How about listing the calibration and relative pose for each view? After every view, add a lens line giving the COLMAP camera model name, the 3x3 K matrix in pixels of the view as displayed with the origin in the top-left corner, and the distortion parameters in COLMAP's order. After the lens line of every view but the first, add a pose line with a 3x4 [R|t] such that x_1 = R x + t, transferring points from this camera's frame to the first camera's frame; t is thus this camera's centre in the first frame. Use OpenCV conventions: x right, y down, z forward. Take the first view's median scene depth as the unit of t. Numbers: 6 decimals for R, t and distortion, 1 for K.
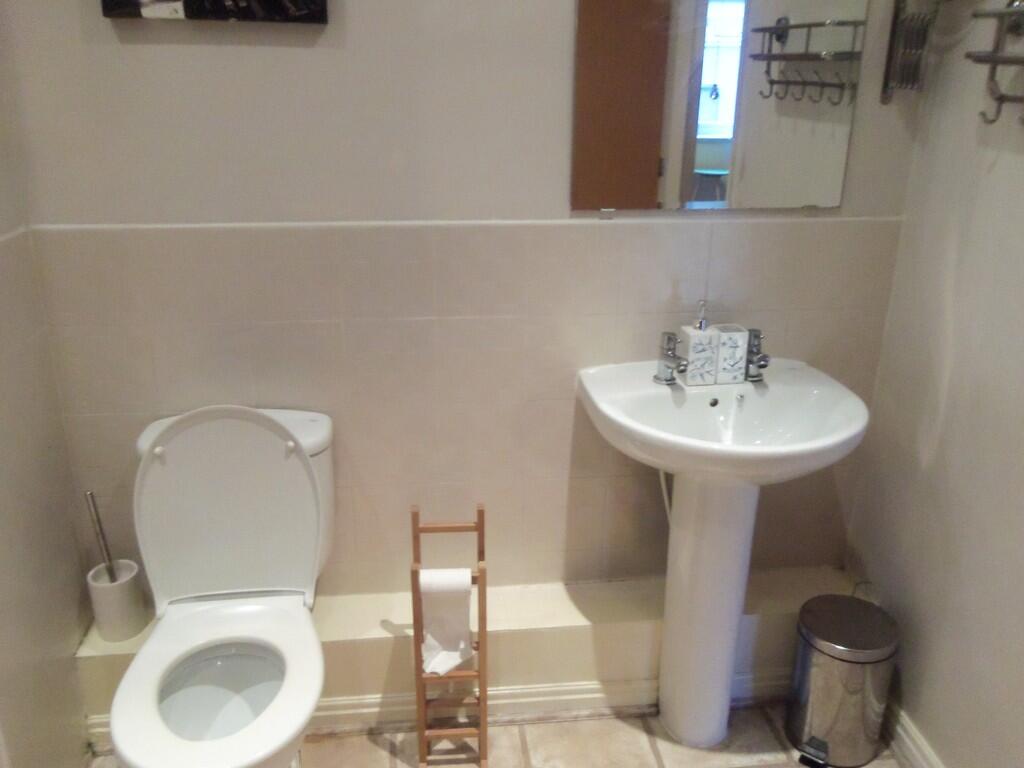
lens RADIAL K [[858.4, 0, 506.9], [0, 858.4, 369.6], [0, 0, 1]] dist [-0.044666, 0.064561]
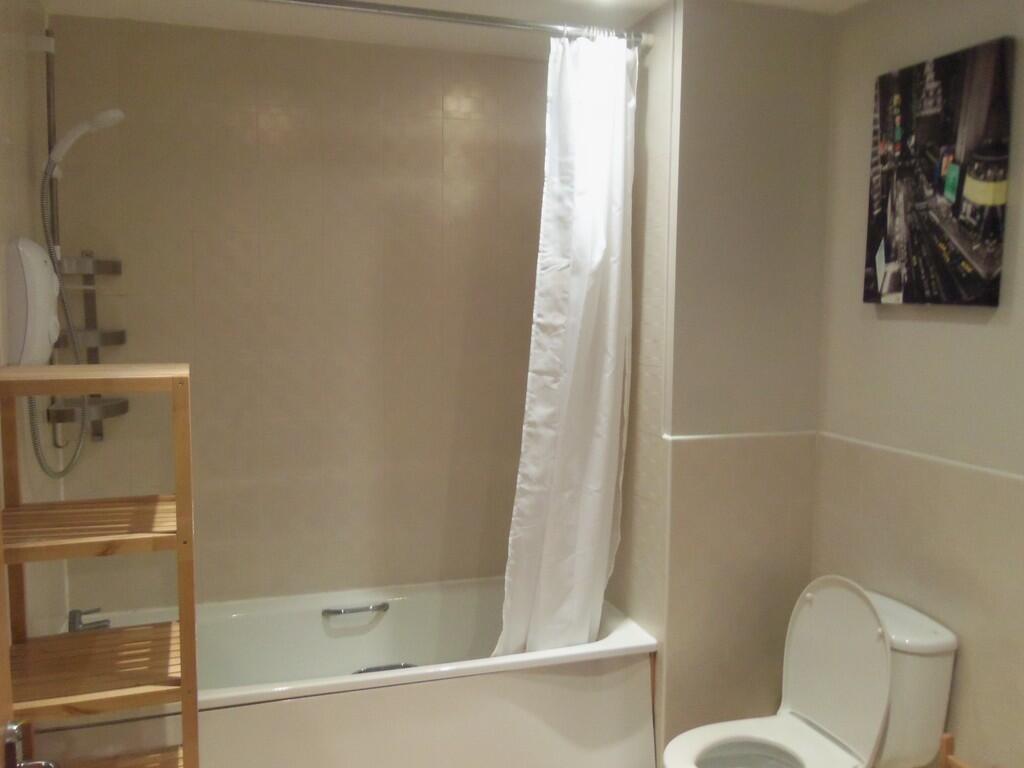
lens RADIAL K [[858.4, 0, 506.9], [0, 858.4, 369.6], [0, 0, 1]] dist [-0.044666, 0.064561]
pose [[0.201558, 0.061746, -0.977528, 0.869616], [-0.360345, 0.932692, -0.015386, -0.050571], [0.910783, 0.355348, 0.210242, 0.140092]]
